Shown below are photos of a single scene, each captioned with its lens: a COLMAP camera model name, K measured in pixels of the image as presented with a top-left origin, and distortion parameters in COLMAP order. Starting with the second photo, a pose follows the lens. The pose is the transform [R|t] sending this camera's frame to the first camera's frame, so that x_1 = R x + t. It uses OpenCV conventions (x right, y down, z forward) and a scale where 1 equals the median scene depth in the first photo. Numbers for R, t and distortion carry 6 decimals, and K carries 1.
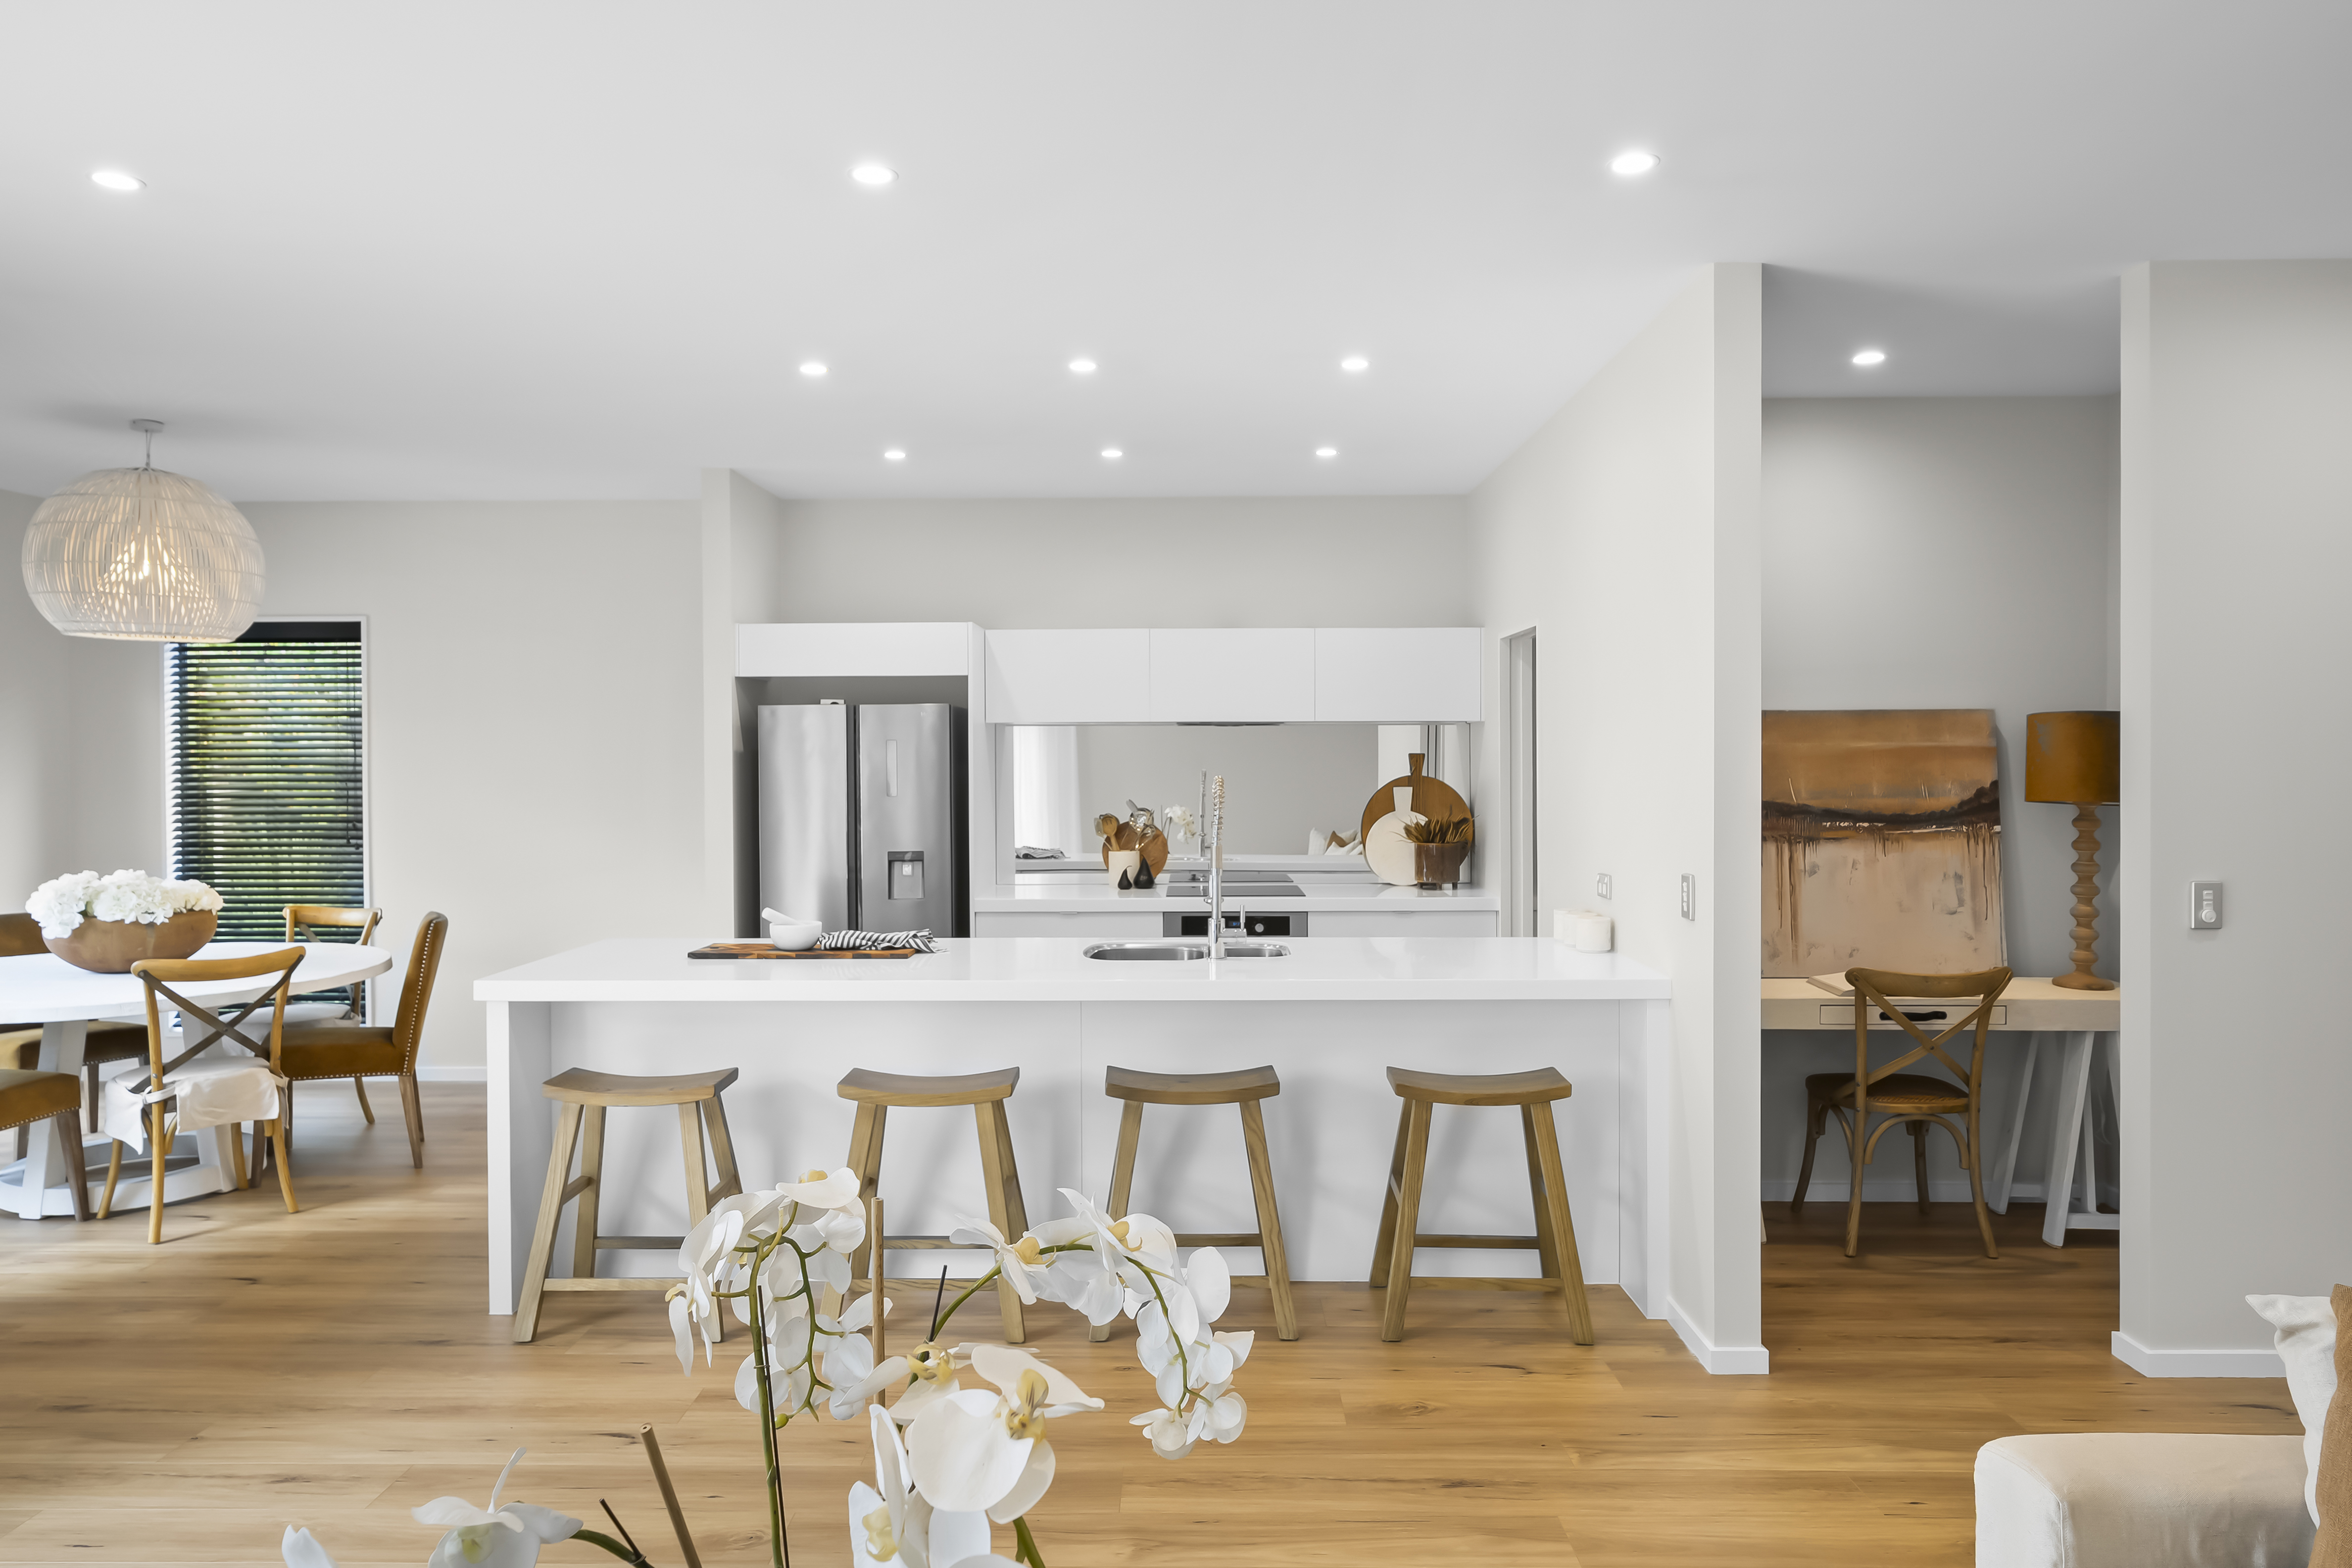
lens RADIAL K [[1496.2, 0, 1166.5], [0, 1496.2, 770.1], [0, 0, 1]] dist [0.003209, 0.004262]
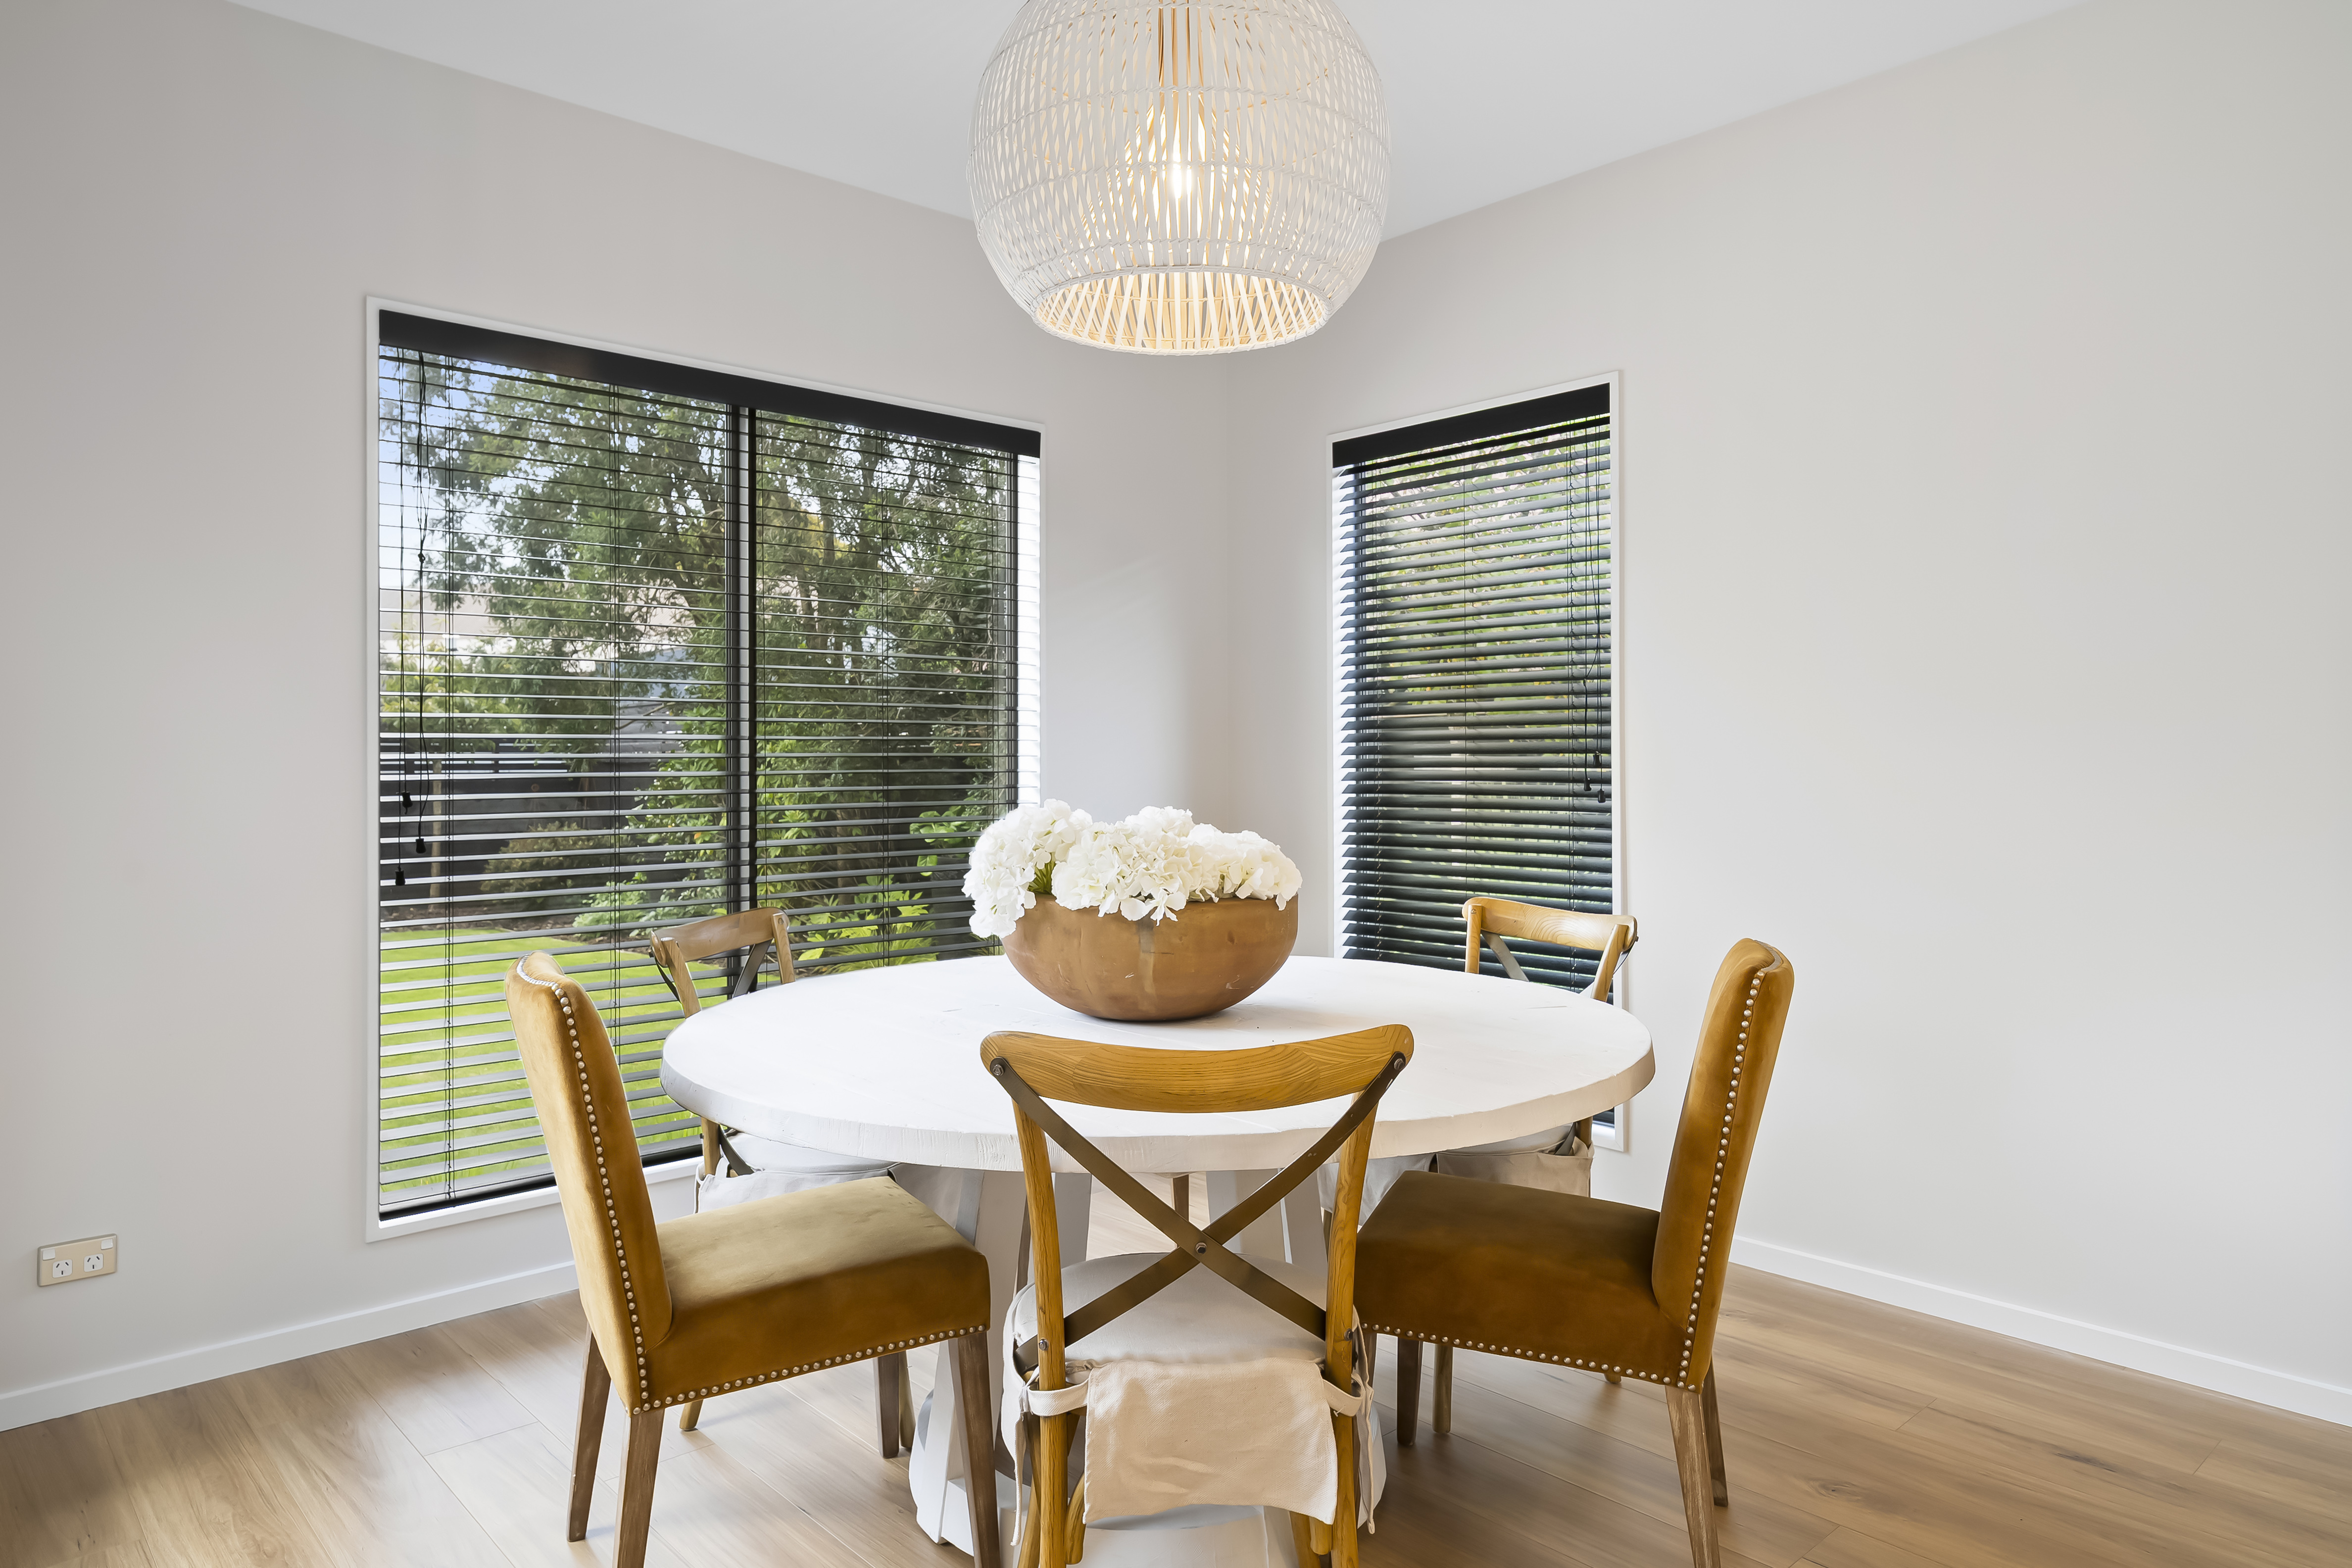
lens RADIAL K [[1451.2, 0, 1176.0], [0, 1451.2, 784.0], [0, 0, 1]] dist [-0.004820, -0.001232]
pose [[0.693469, 0.007314, -0.720450, -0.320957], [-0.004750, 0.999973, 0.005579, 0.052657], [0.720471, -0.000447, 0.693485, 0.627006]]
